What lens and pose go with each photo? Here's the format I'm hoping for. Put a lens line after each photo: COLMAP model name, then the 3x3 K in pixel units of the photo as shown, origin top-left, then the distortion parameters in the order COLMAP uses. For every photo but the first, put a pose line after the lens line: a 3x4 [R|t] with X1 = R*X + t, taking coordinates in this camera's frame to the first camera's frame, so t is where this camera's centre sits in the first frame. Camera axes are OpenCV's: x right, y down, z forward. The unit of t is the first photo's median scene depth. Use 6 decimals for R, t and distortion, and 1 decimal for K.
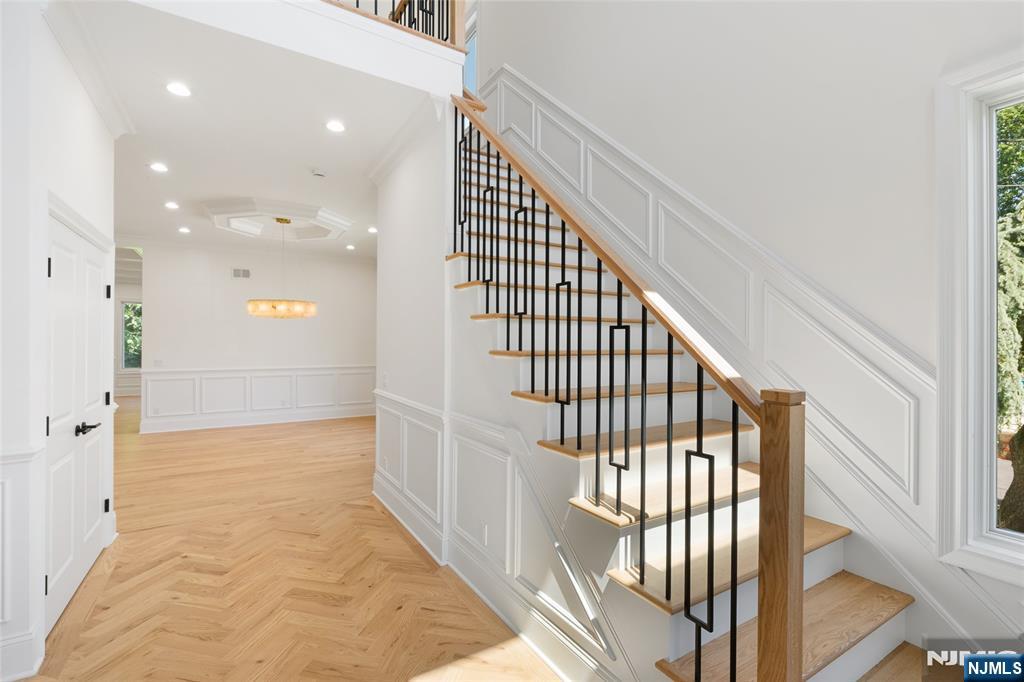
lens RADIAL K [[462.5, 0, 515.9], [0, 462.5, 338.9], [0, 0, 1]] dist [-0.003223, 0.000978]
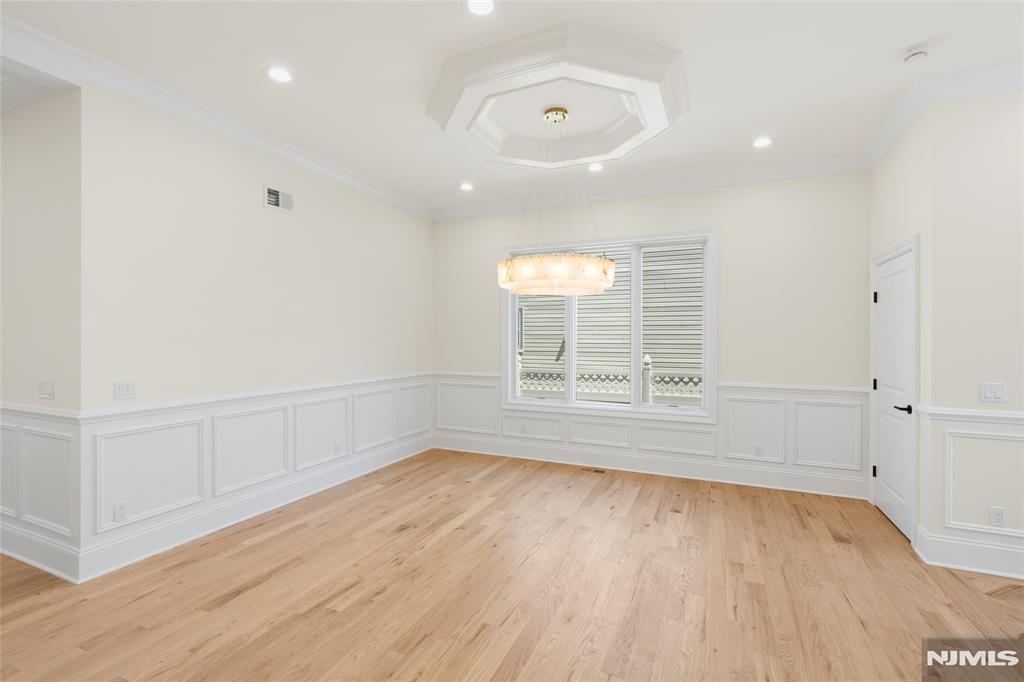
lens RADIAL K [[462.5, 0, 514.2], [0, 462.5, 340.2], [0, 0, 1]] dist [-0.003223, 0.000978]
pose [[0.828025, -0.004867, 0.560670, -0.849327], [-0.002197, 0.999926, 0.011926, 0.003547], [-0.560687, -0.011107, 0.827953, 0.571567]]
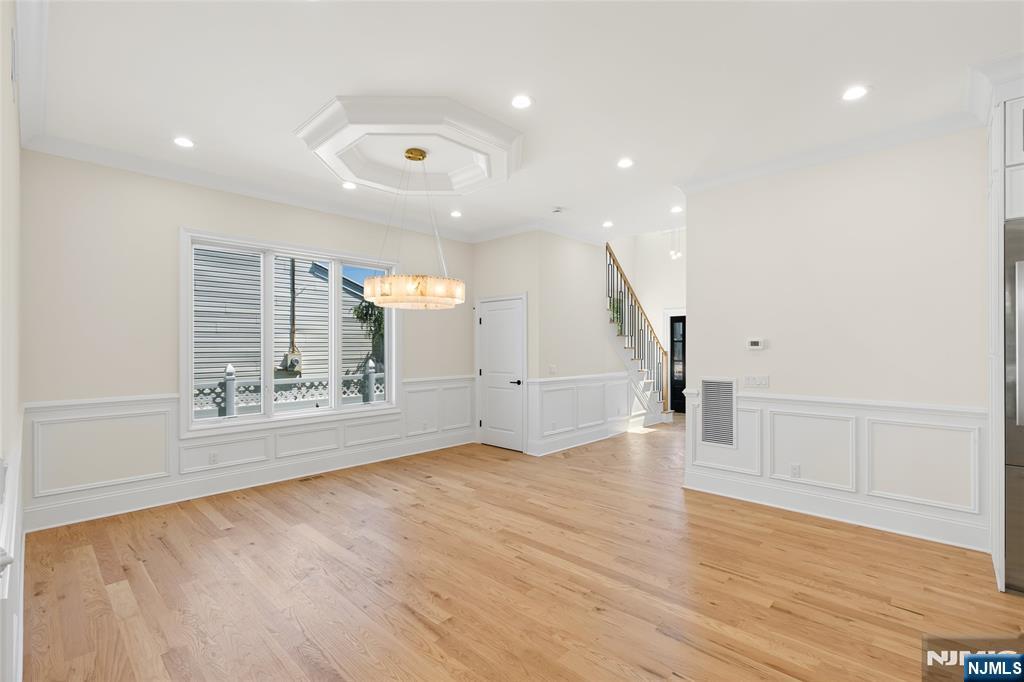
lens RADIAL K [[462.5, 0, 510.2], [0, 462.5, 343.8], [0, 0, 1]] dist [-0.003223, 0.000978]
pose [[-0.253807, 0.000194, 0.967255, -1.151093], [-0.004343, 0.999990, -0.001341, 0.005176], [-0.967245, -0.004541, -0.253804, 1.032490]]
